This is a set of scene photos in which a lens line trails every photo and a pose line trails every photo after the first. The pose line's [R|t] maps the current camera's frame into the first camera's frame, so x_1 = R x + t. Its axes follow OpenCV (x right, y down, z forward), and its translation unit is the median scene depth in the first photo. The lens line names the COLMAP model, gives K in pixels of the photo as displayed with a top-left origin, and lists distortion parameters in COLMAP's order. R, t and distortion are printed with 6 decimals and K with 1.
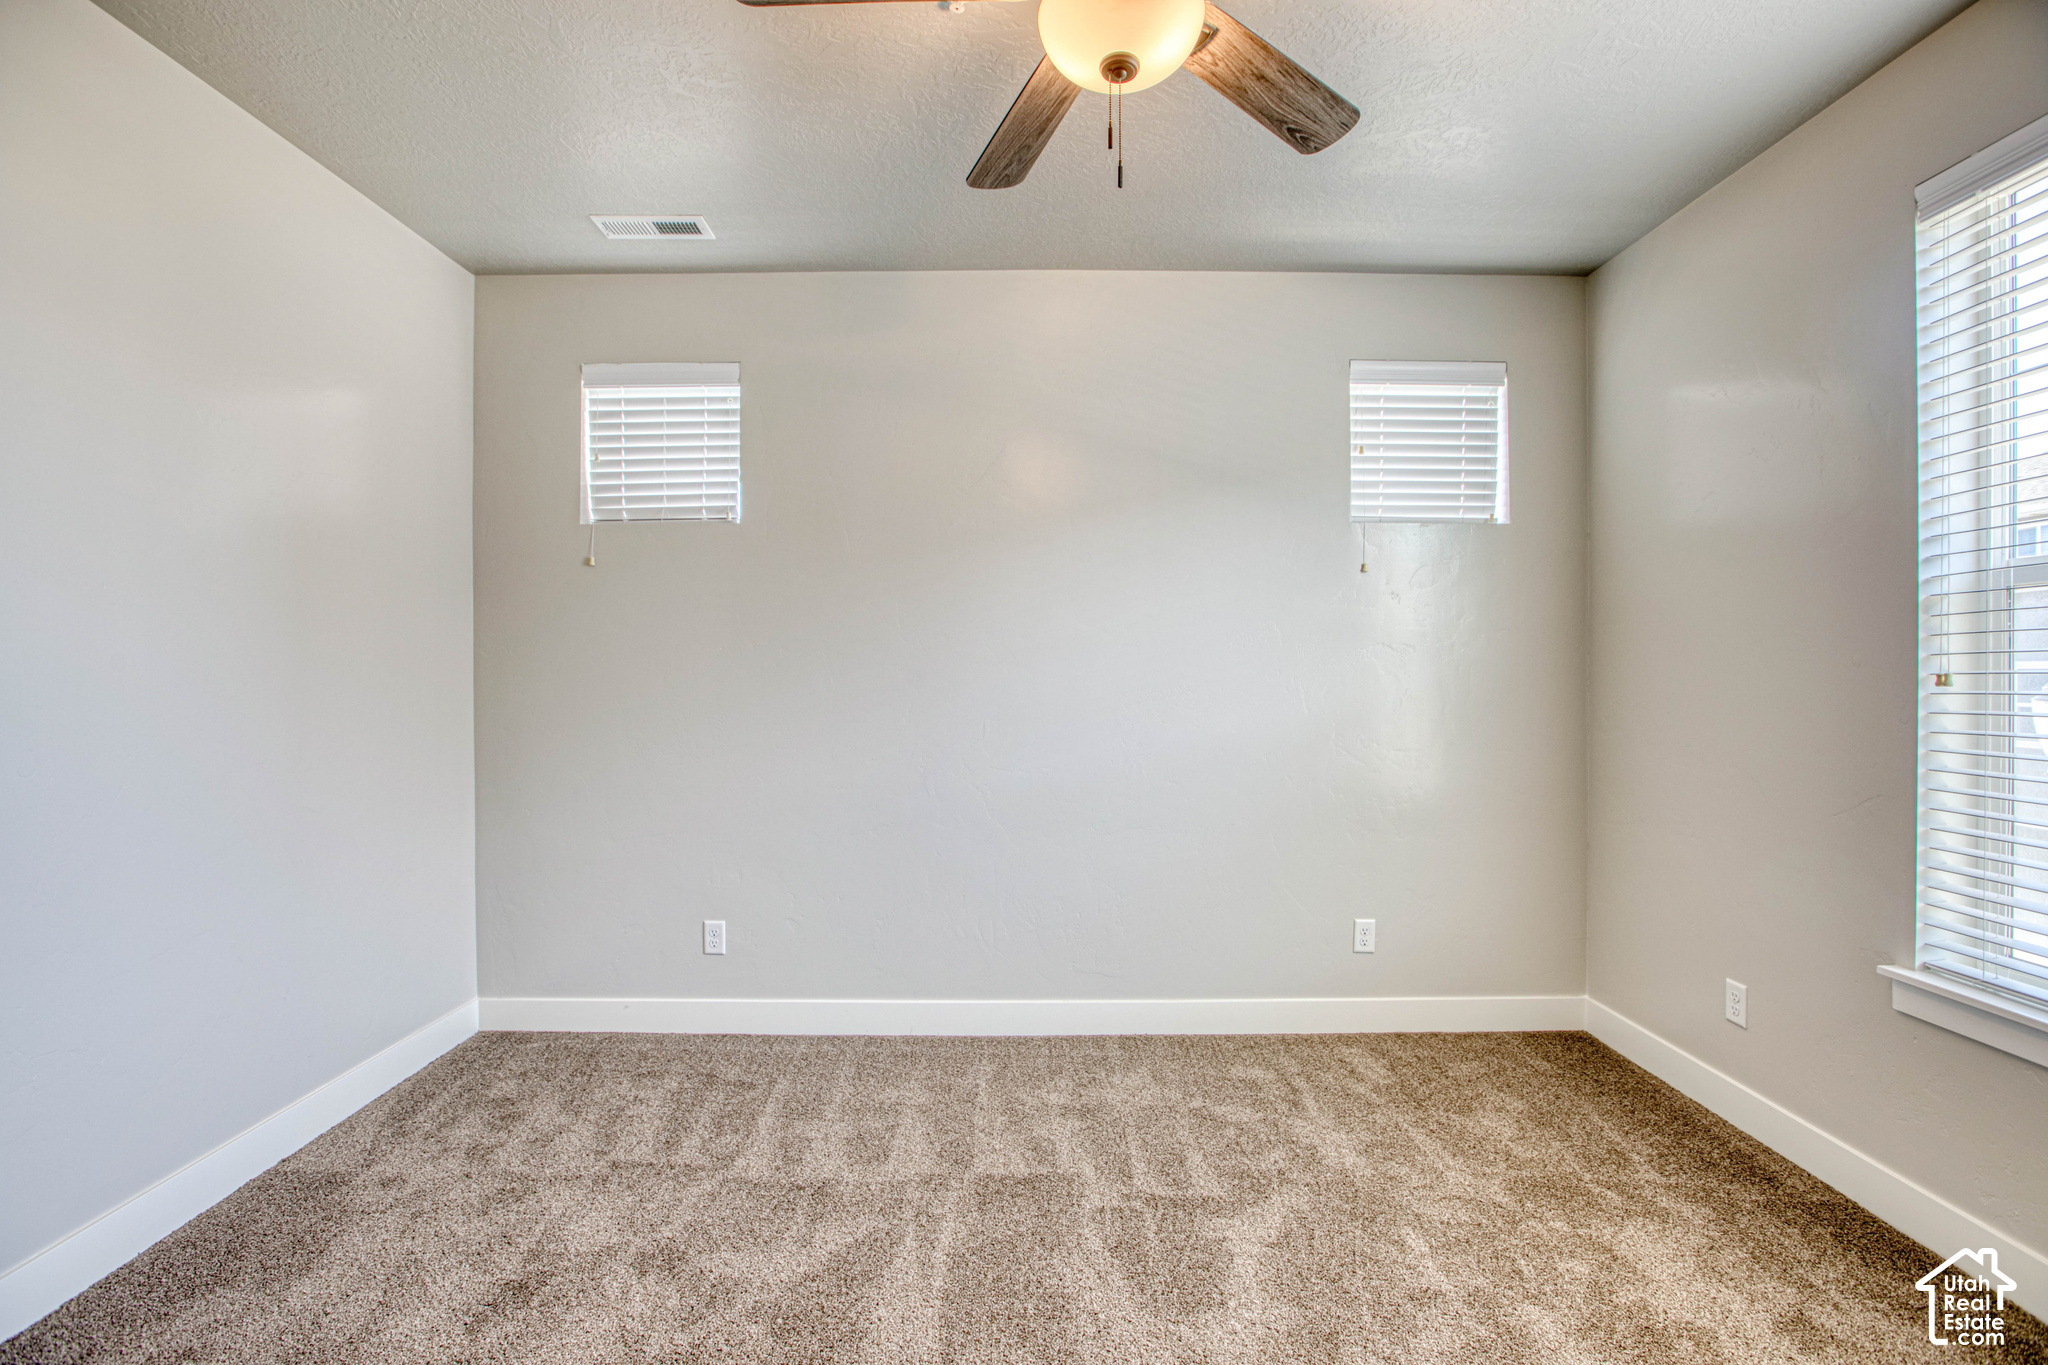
lens RADIAL K [[925.4, 0, 1022.6], [0, 925.4, 686.6], [0, 0, 1]] dist [-0.051902, 0.022320]
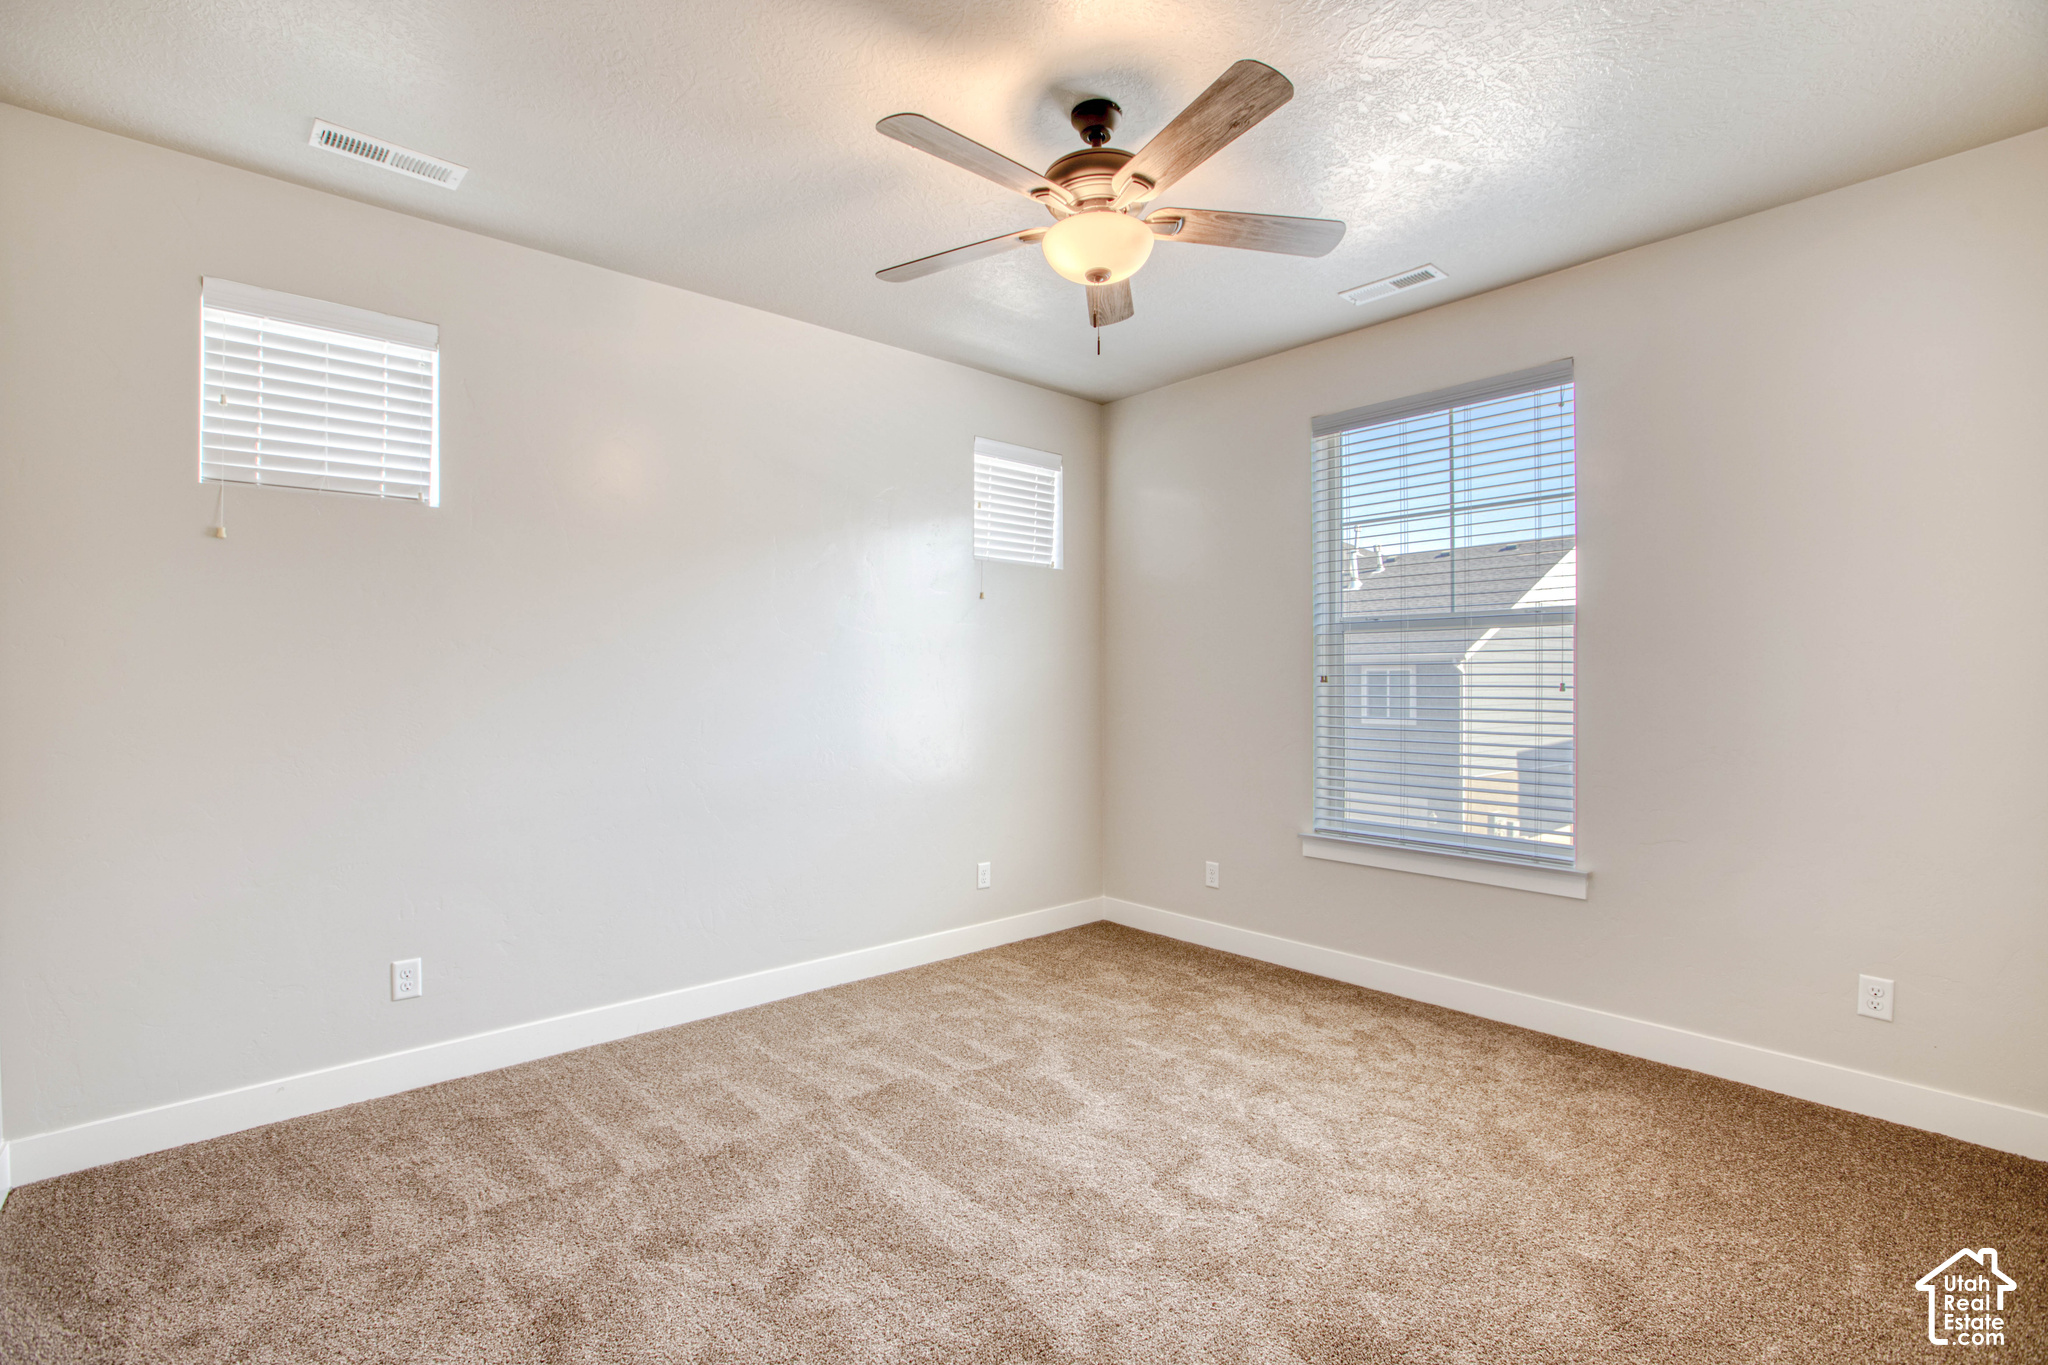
lens RADIAL K [[925.4, 0, 1022.6], [0, 925.4, 686.6], [0, 0, 1]] dist [-0.051902, 0.022320]
pose [[0.748637, -0.007719, 0.662935, -0.519979], [0.007358, 0.999967, 0.003335, -0.002885], [-0.662939, 0.002381, 0.748670, -0.033943]]
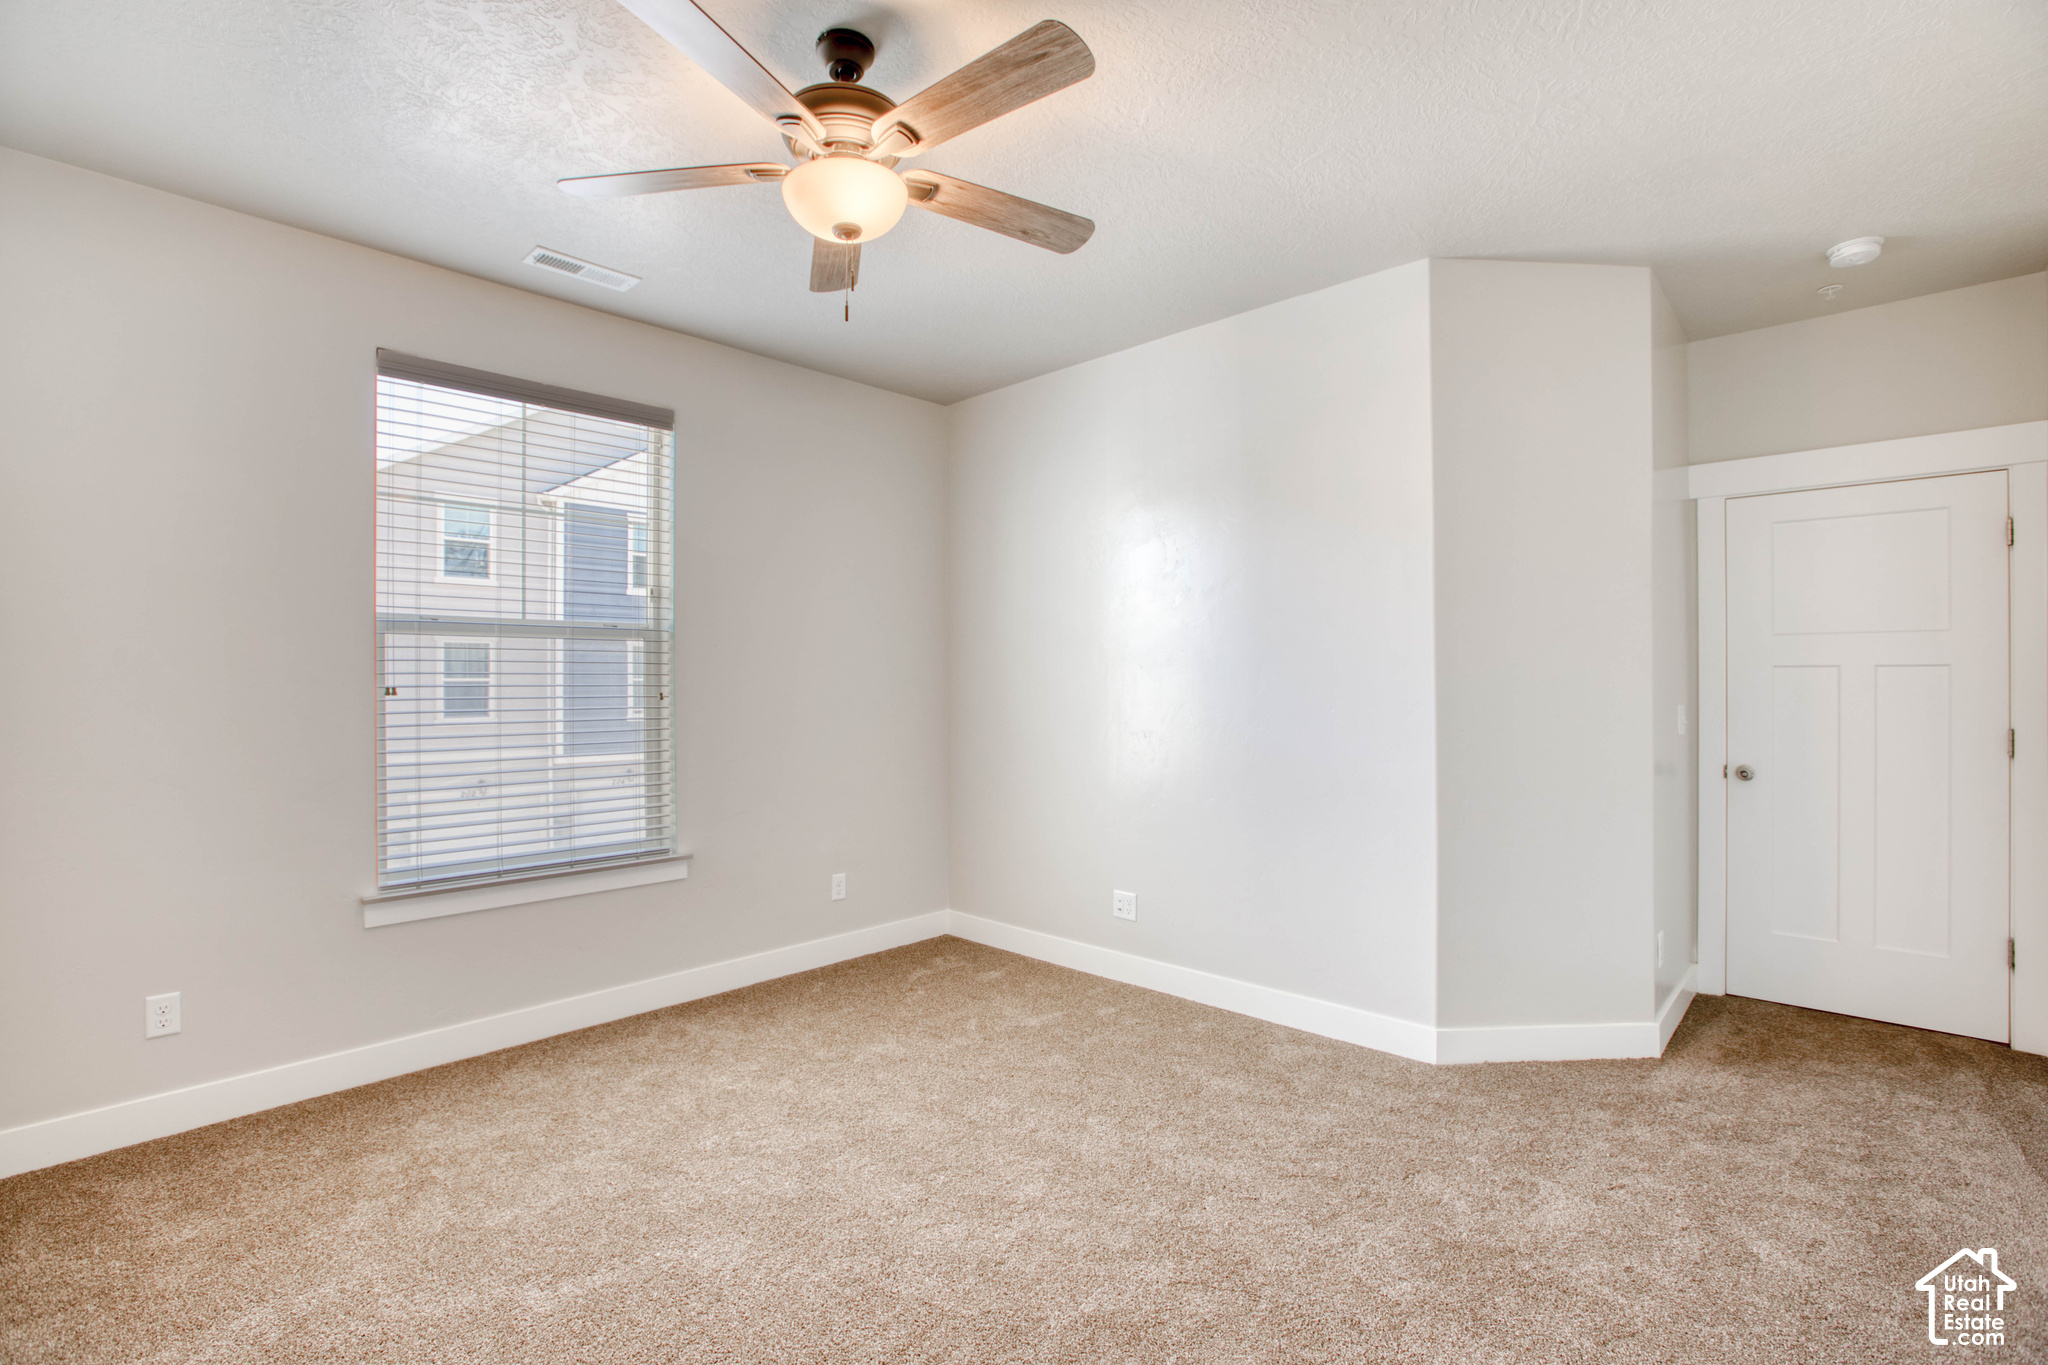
lens RADIAL K [[925.4, 0, 1022.6], [0, 925.4, 686.6], [0, 0, 1]] dist [-0.051902, 0.022320]
pose [[-0.727880, 0.004137, 0.685692, -0.518281], [0.011016, 0.999923, 0.005660, -0.008900], [-0.685616, 0.011673, -0.727870, 0.929570]]
